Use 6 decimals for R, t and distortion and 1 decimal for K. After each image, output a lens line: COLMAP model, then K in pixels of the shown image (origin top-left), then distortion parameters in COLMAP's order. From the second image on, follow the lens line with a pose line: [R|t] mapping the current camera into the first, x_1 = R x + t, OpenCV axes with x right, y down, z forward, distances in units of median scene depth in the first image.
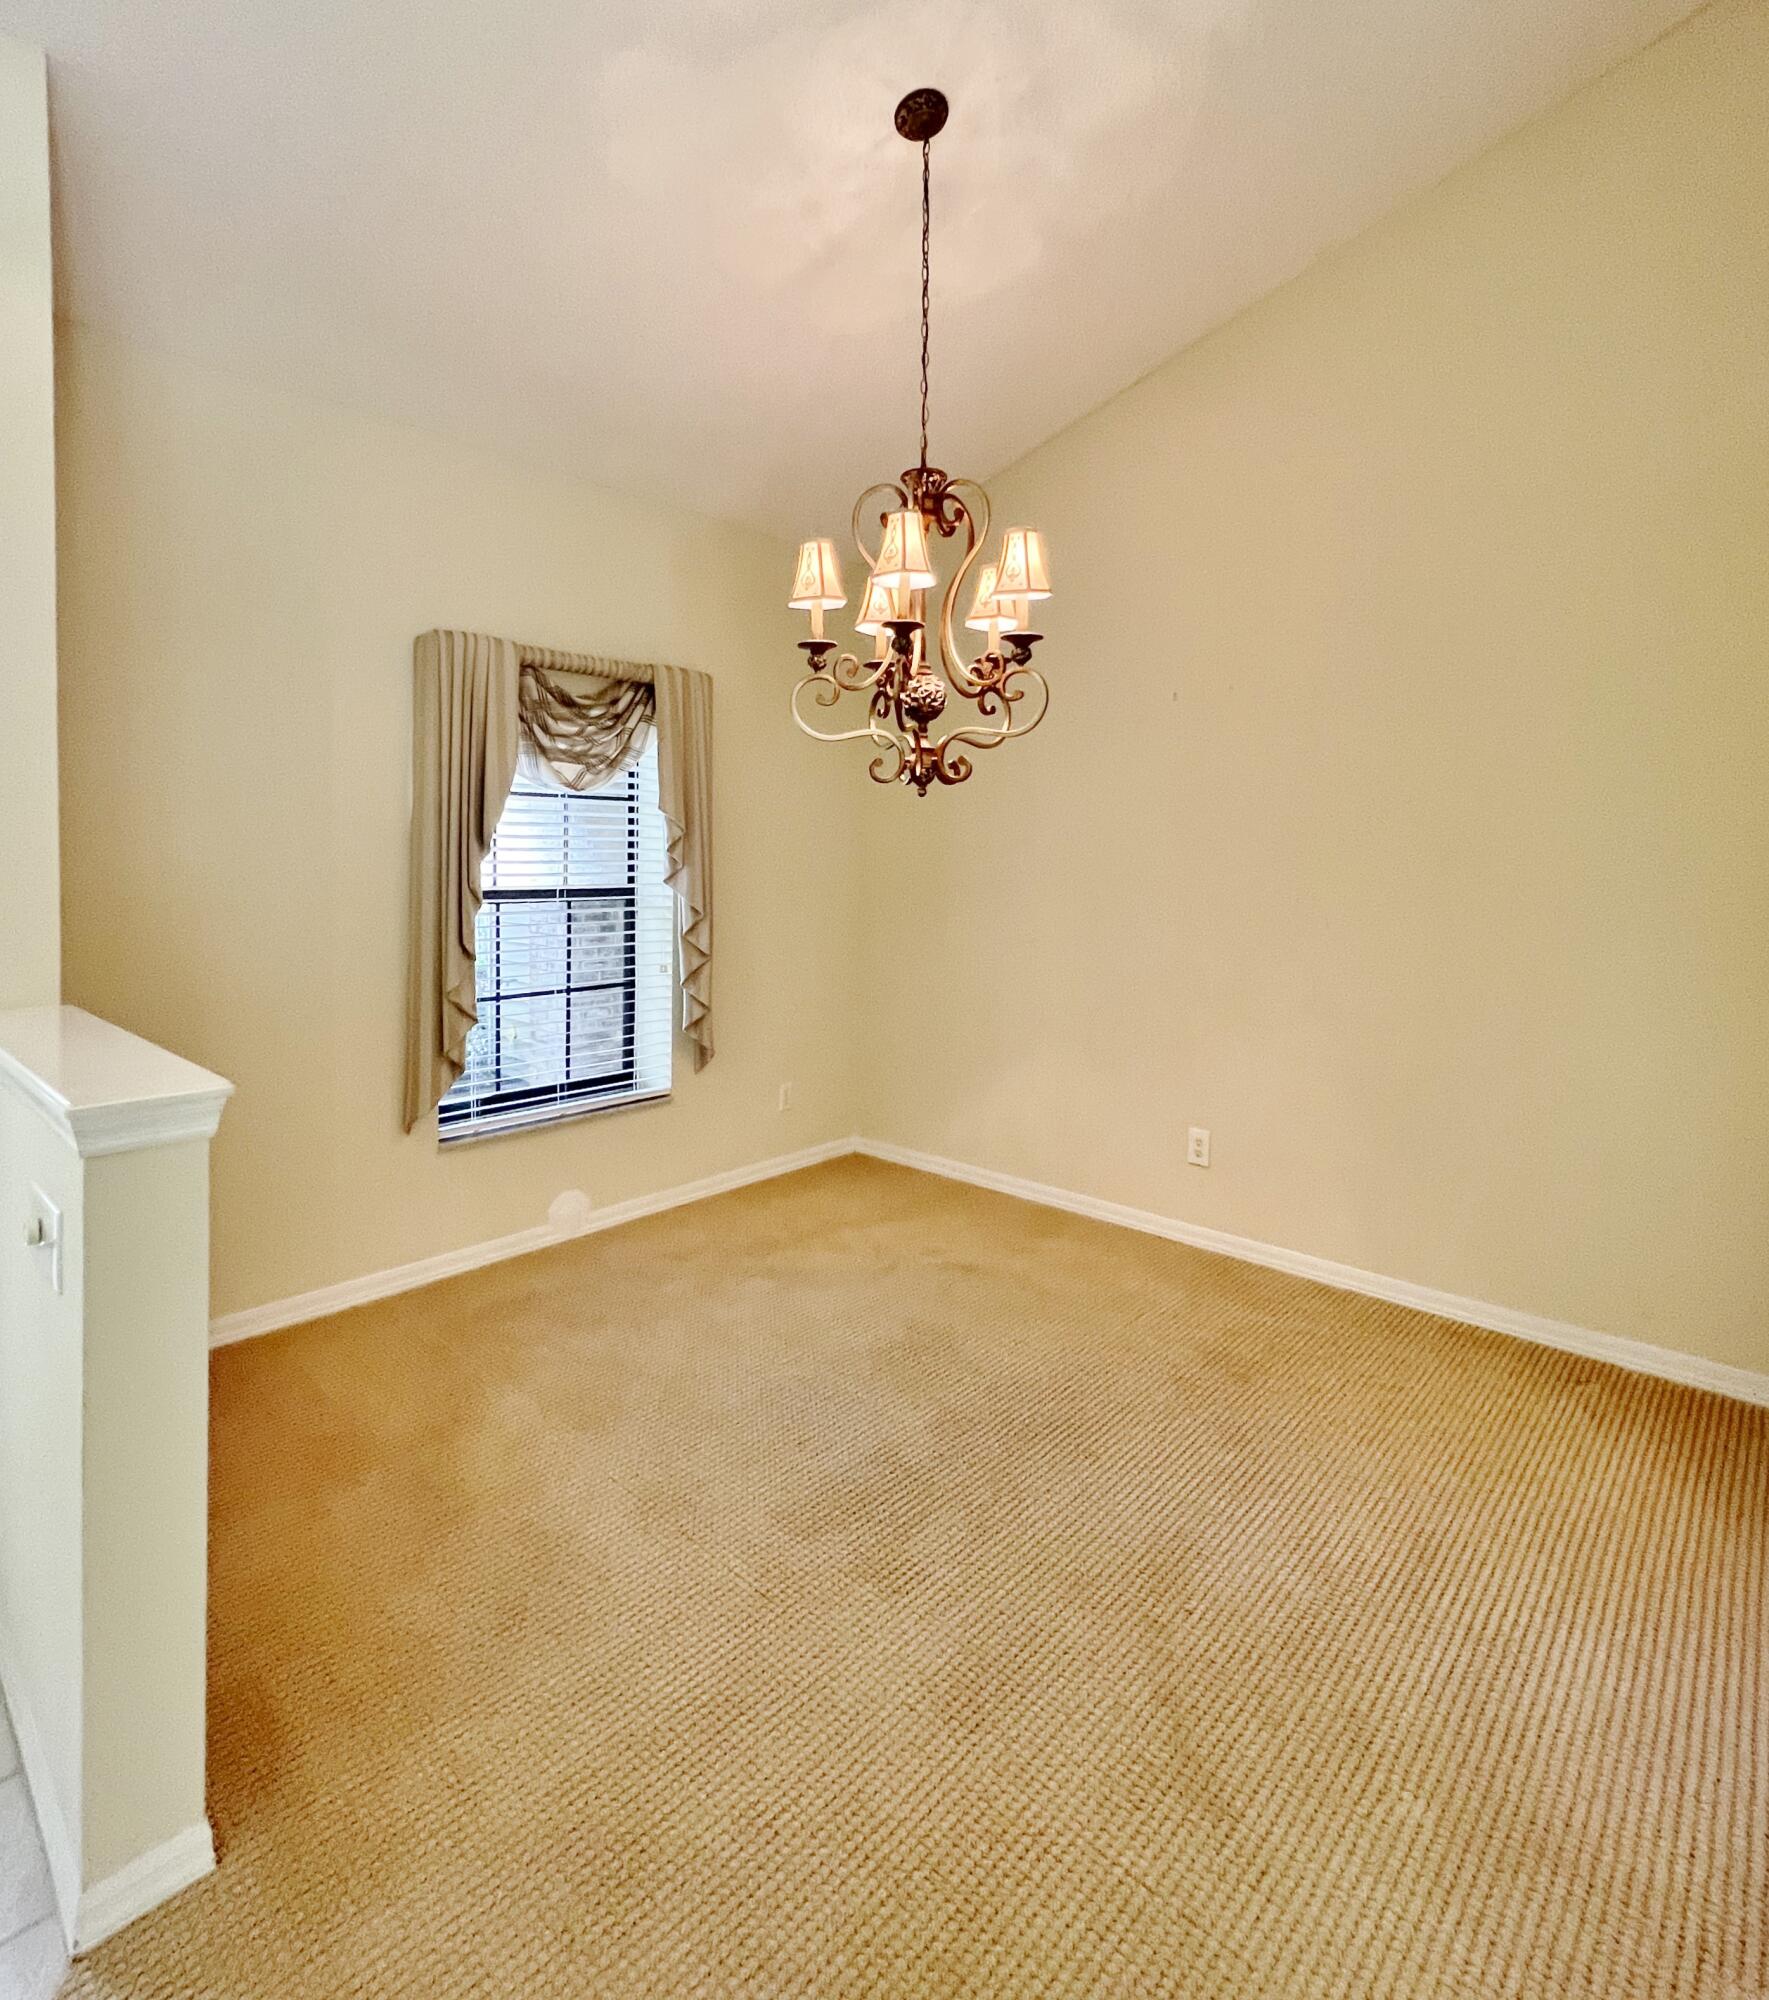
lens RADIAL K [[1017.5, 0, 869.2], [0, 1017.5, 876.3], [0, 0, 1]] dist [-0.003869, -0.001144]
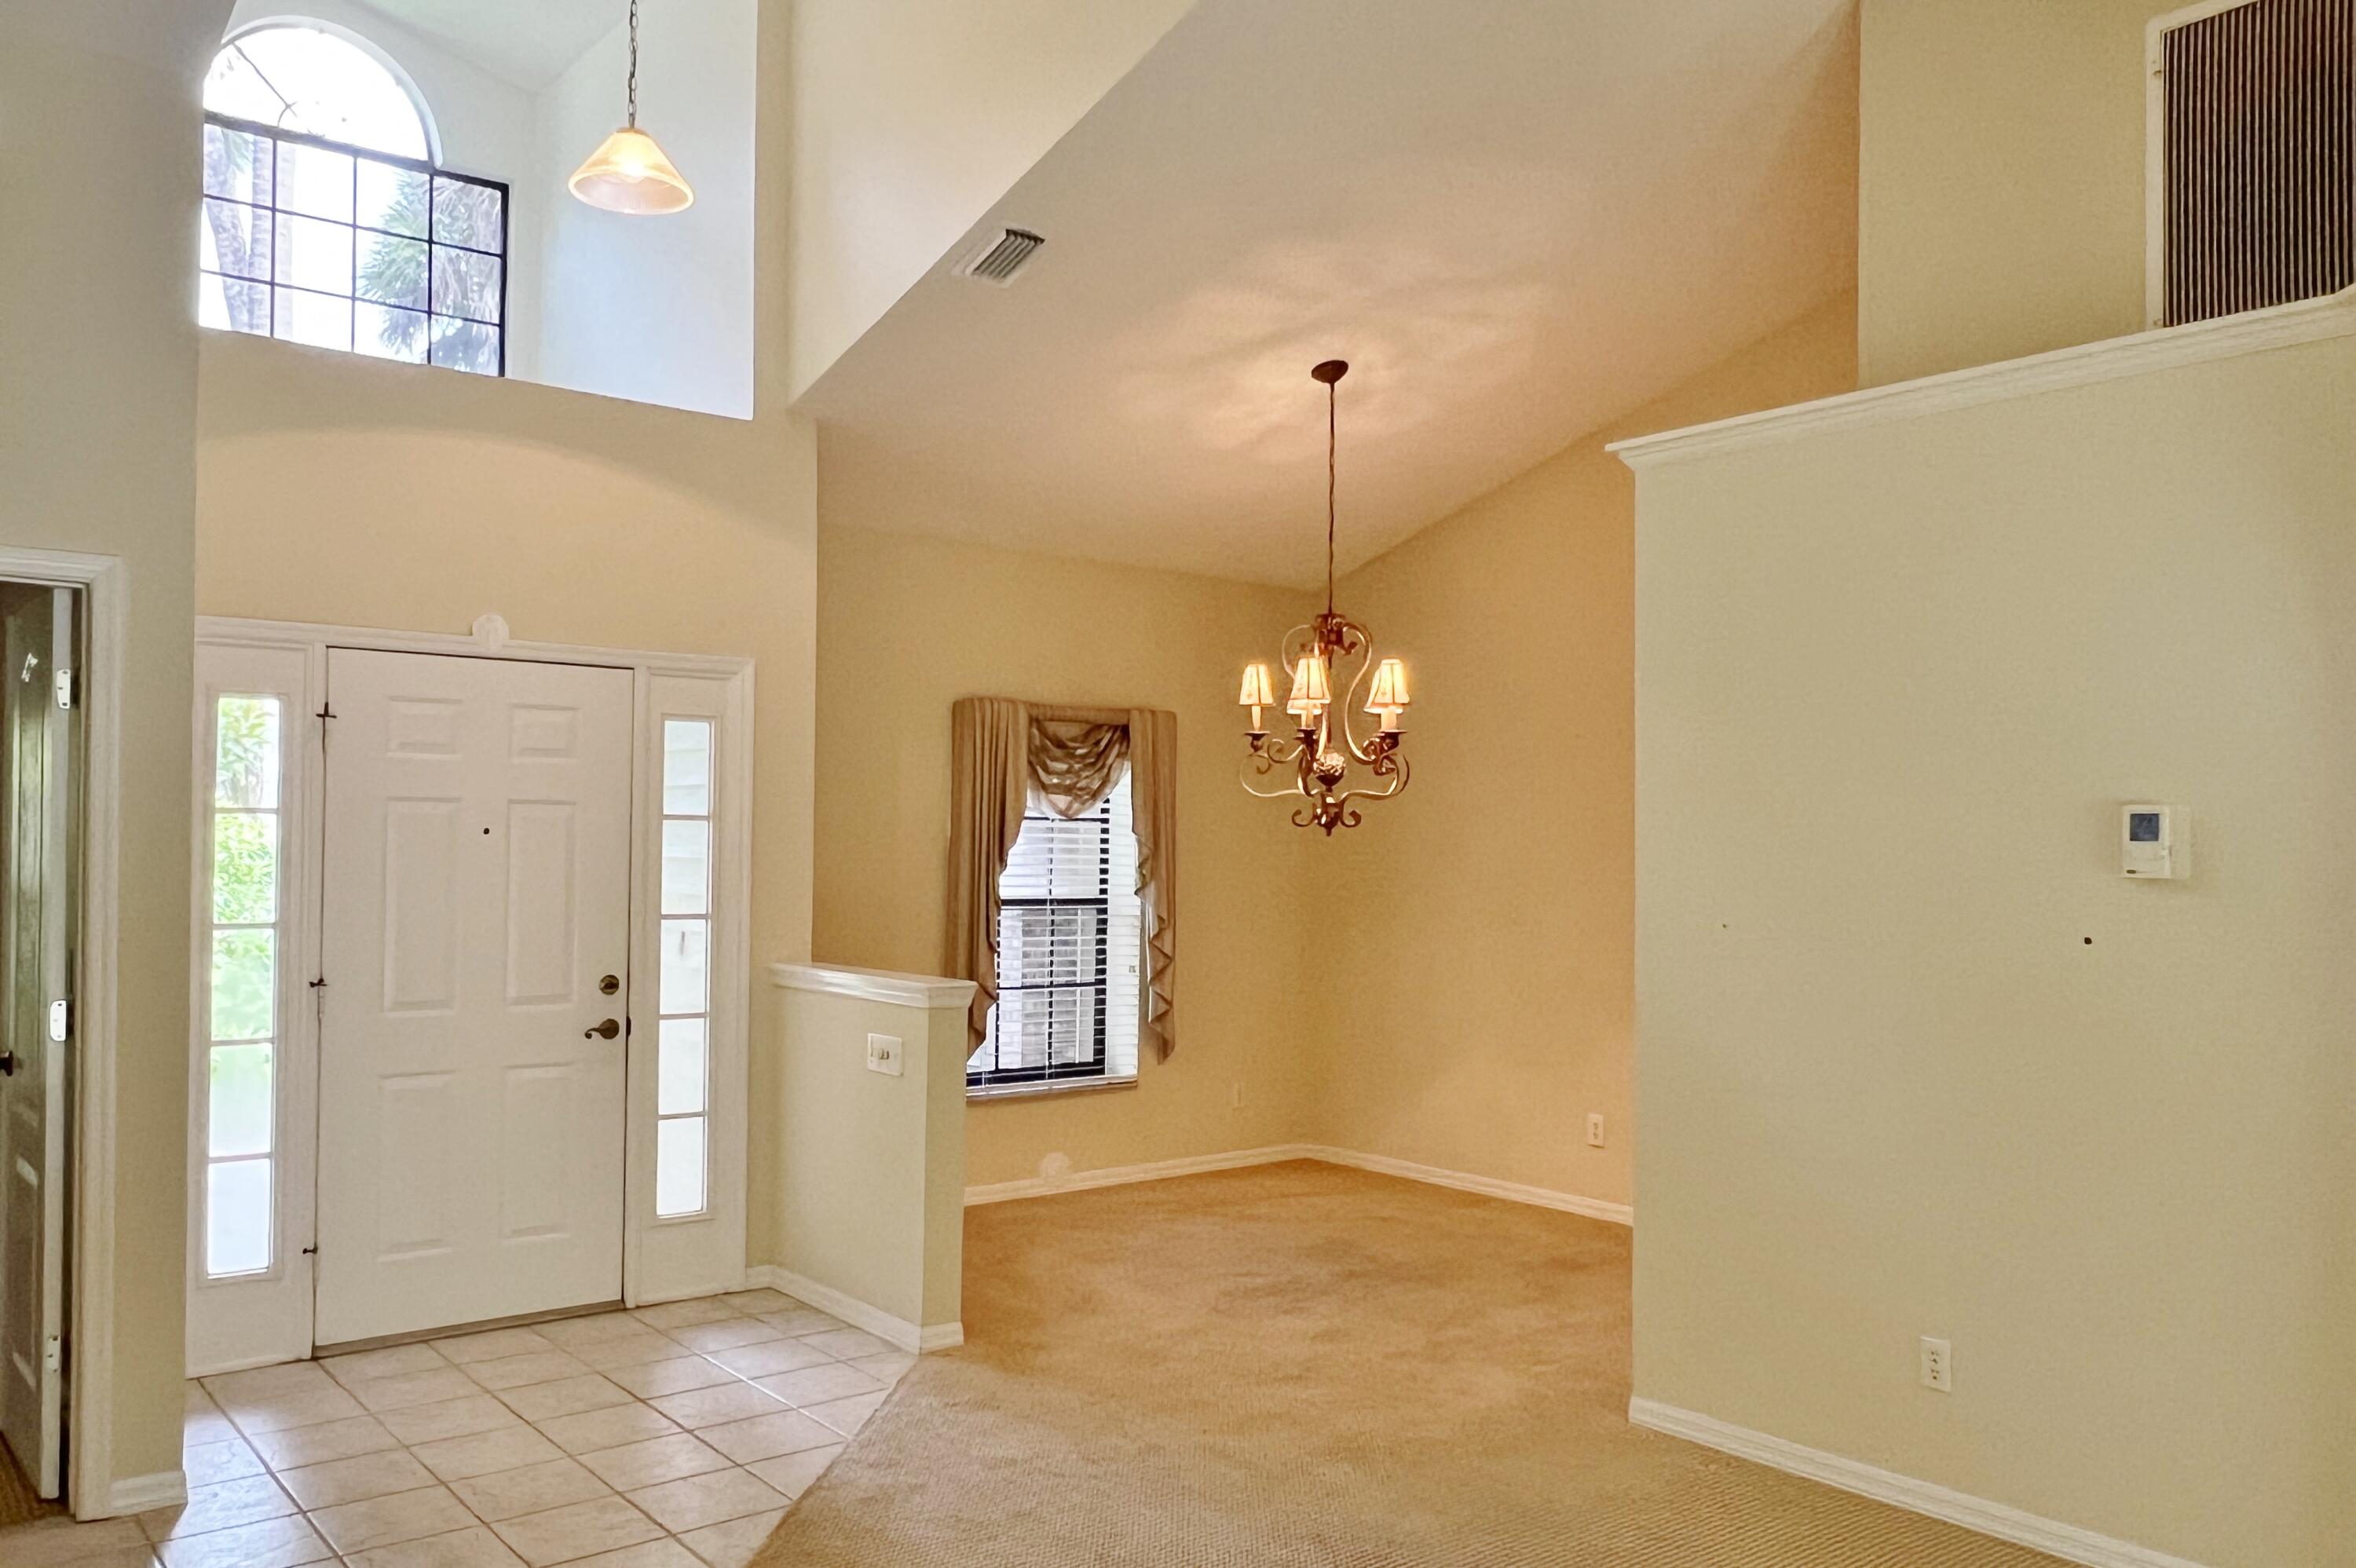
lens RADIAL K [[1729.3, 0, 1158.2], [0, 1729.3, 797.5], [0, 0, 1]] dist [-0.013579, -0.002448]
pose [[0.990000, 0.002641, -0.141045, 0.109203], [-0.009675, 0.998742, -0.049209, -0.007111], [0.140738, 0.050082, 0.988779, -1.004911]]
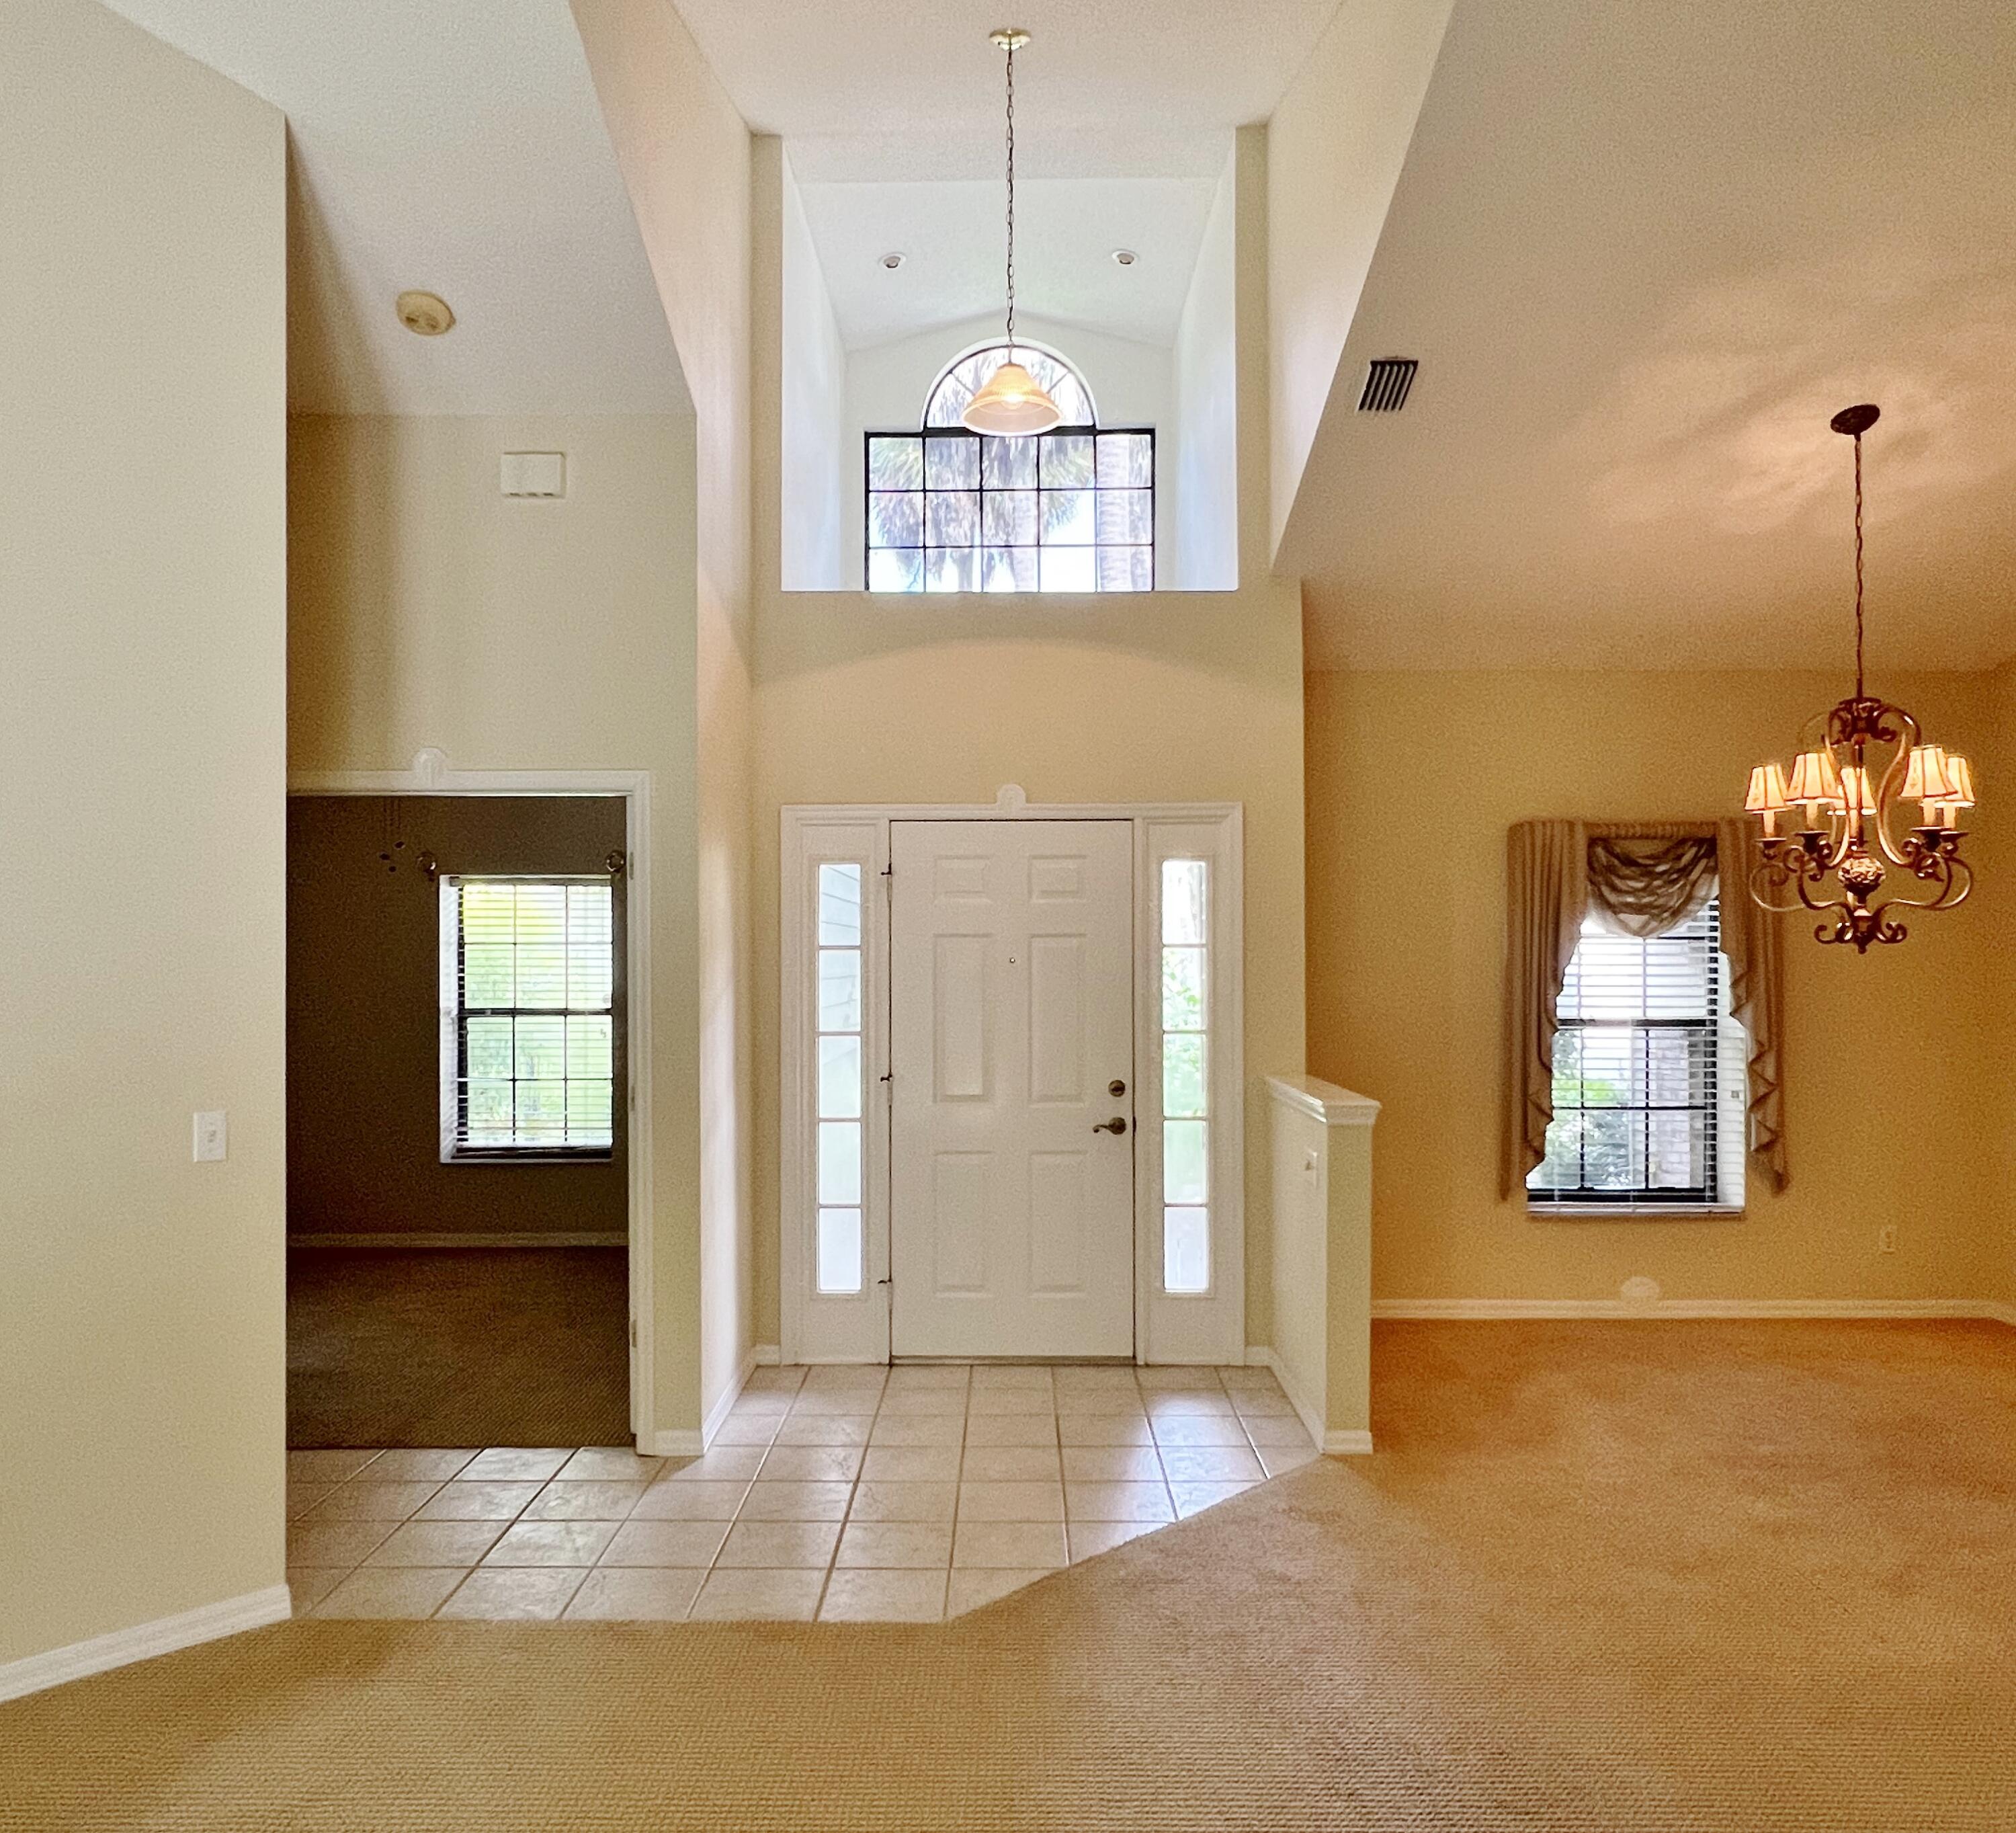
lens RADIAL K [[1450.0, 0, 1012.8], [0, 1450.0, 928.4], [0, 0, 1]] dist [-0.005828, -0.008090]
pose [[0.678475, -0.019637, -0.734361, 0.447492], [-0.012339, 0.999197, -0.038119, -0.019751], [0.734520, 0.034924, 0.677688, -0.675650]]
